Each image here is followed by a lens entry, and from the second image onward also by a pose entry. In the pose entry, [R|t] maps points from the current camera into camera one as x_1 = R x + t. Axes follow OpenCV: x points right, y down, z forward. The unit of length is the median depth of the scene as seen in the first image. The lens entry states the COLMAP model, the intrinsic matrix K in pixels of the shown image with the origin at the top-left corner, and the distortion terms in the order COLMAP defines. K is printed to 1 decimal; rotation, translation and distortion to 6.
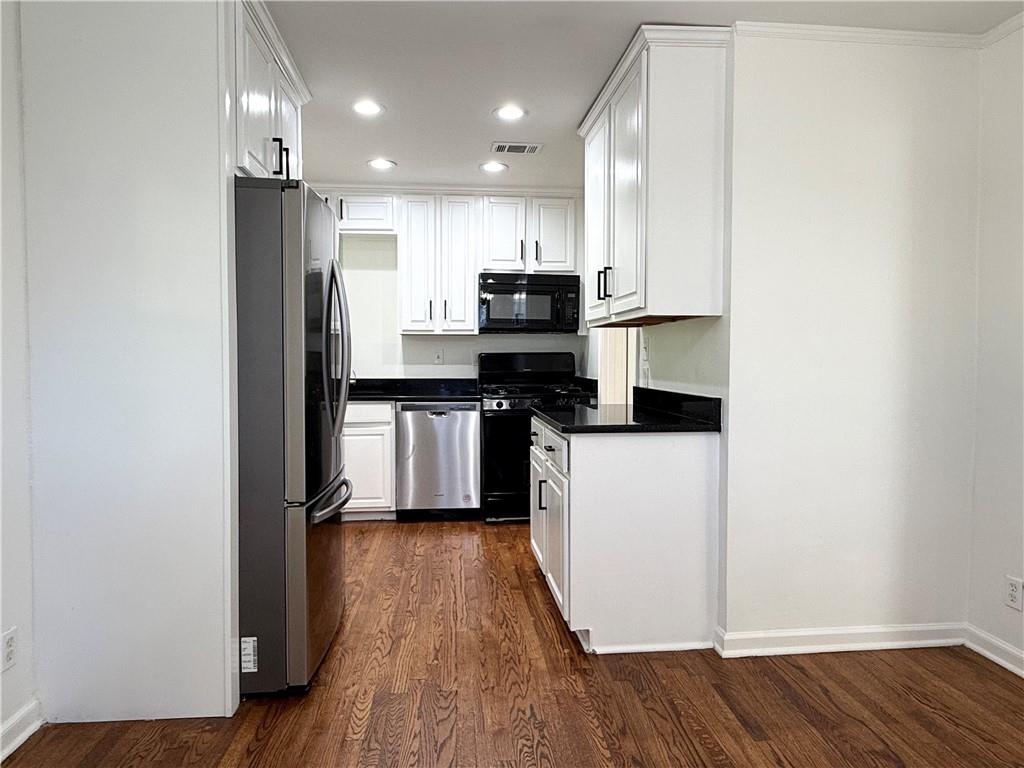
lens RADIAL K [[628.7, 0, 504.1], [0, 628.7, 379.7], [0, 0, 1]] dist [-0.000248, 0.000765]
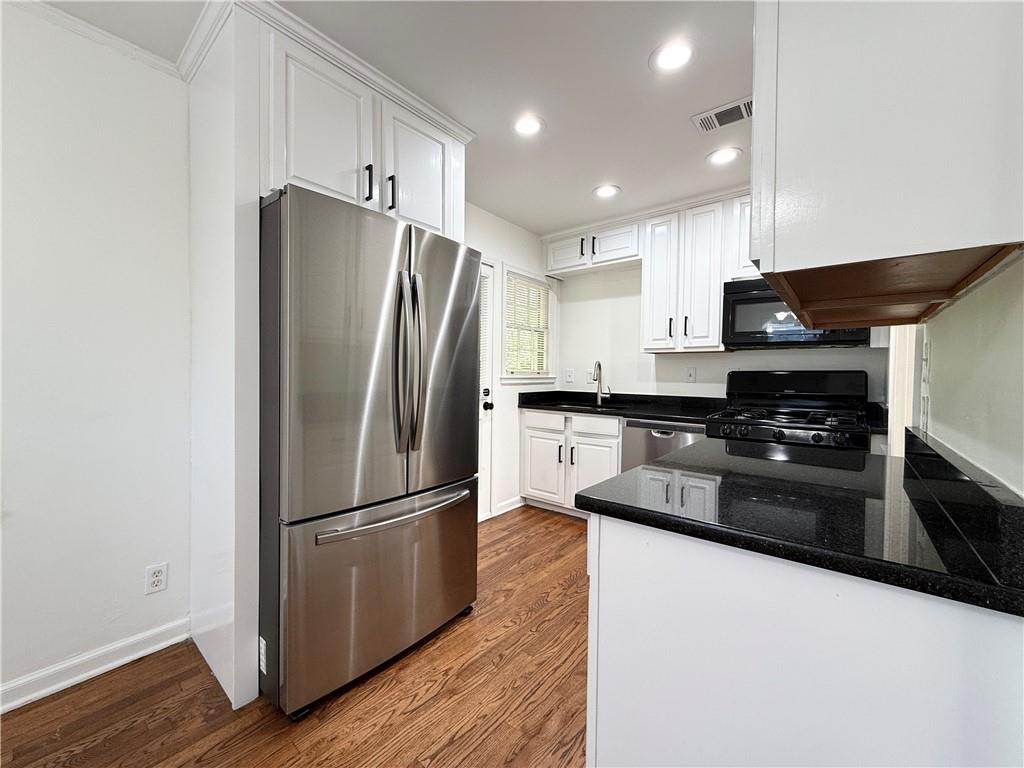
lens RADIAL K [[406.8, 0, 512.0], [0, 406.8, 384.0], [0, 0, 1]] dist [-0.002983, -0.000217]
pose [[0.709905, 0.025070, -0.703851, 0.232409], [-0.036143, 0.999346, -0.000858, -0.017267], [0.703369, 0.026048, 0.710347, 0.531523]]
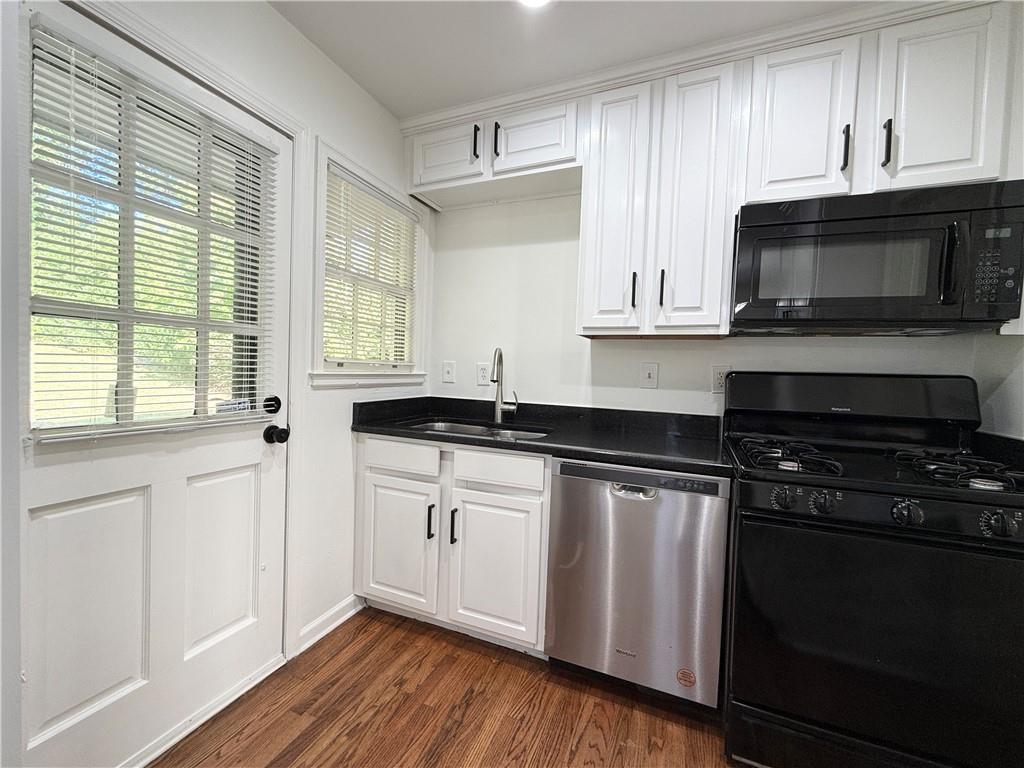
lens RADIAL K [[411.1, 0, 506.2], [0, 411.1, 383.0], [0, 0, 1]] dist [0.000773, -0.000027]
pose [[0.880720, 0.043334, -0.471651, -0.060145], [-0.049521, 0.998773, -0.000706, -0.033849], [0.471041, 0.023979, 0.881785, 0.911115]]
